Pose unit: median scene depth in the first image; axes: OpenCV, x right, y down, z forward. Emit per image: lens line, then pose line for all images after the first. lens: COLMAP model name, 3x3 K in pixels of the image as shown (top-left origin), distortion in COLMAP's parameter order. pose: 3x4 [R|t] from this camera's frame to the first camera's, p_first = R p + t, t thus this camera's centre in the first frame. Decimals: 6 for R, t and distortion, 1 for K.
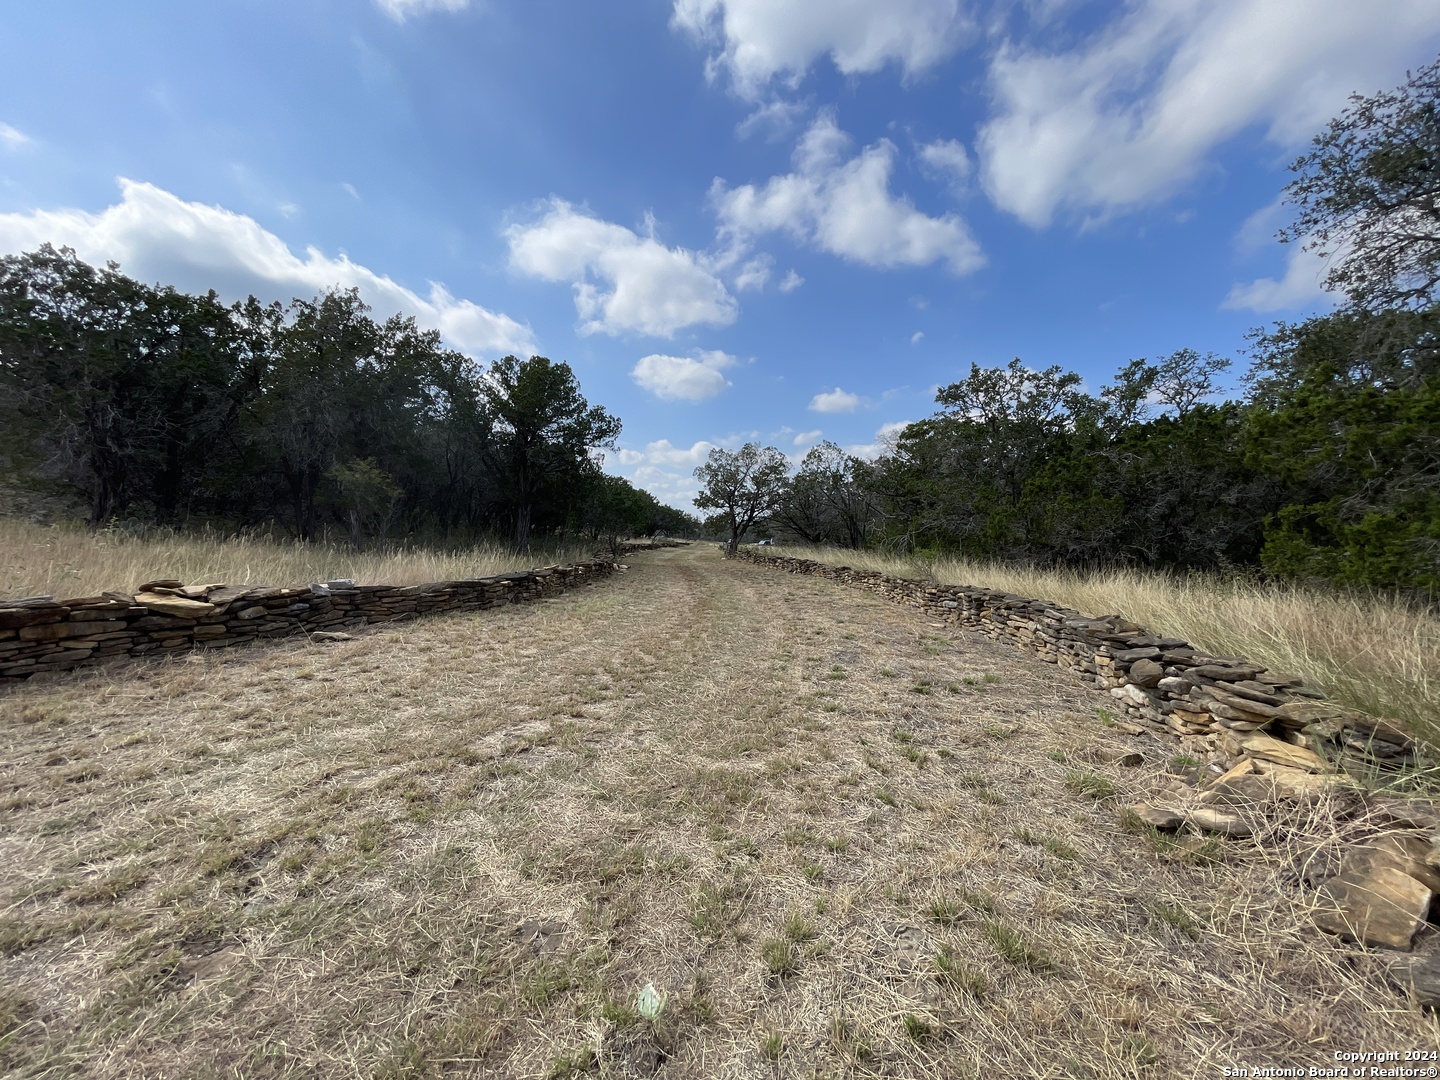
lens RADIAL K [[576.4, 0, 718.7], [0, 576.4, 533.6], [0, 0, 1]] dist [-0.003487, -0.000495]
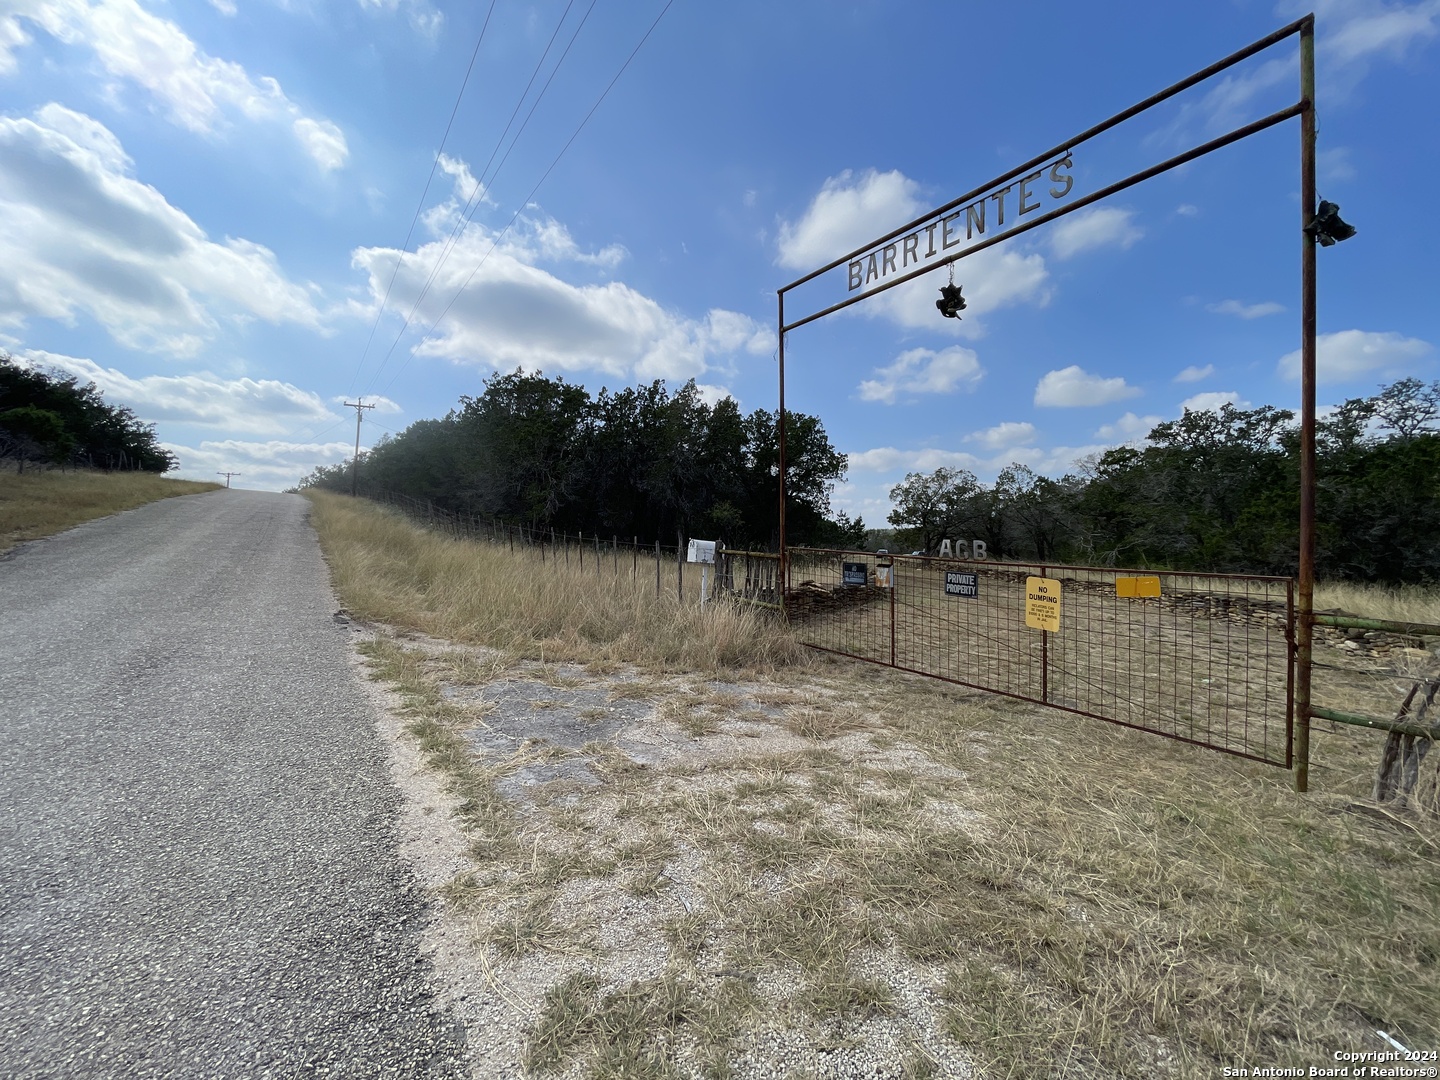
lens RADIAL K [[576.4, 0, 706.0], [0, 576.4, 533.4], [0, 0, 1]] dist [-0.003487, -0.000495]
pose [[0.975433, -0.002474, -0.220281, -0.329394], [-0.000596, 0.999904, -0.013868, -0.024221], [0.220294, 0.013659, 0.975338, -0.465029]]
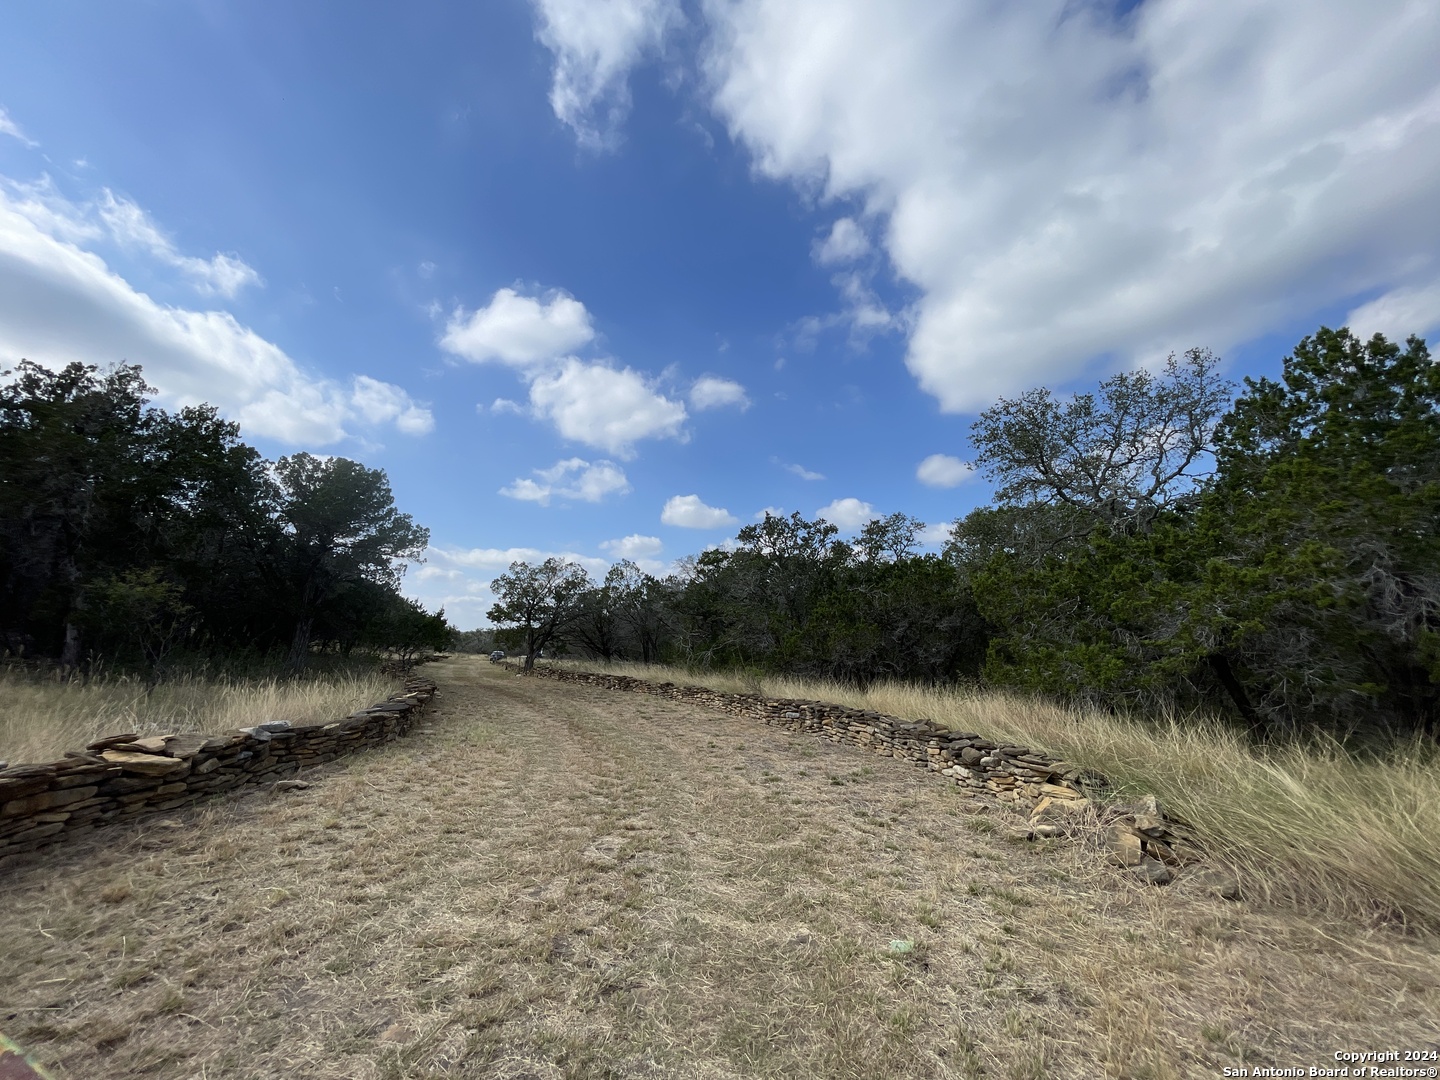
lens RADIAL K [[576.4, 0, 710.0], [0, 576.4, 535.6], [0, 0, 1]] dist [-0.003487, -0.000495]
pose [[0.919537, 0.069660, 0.386781, -0.187486], [0.001873, 0.983378, -0.181562, -0.023448], [-0.392999, 0.167677, 0.904122, -0.087950]]
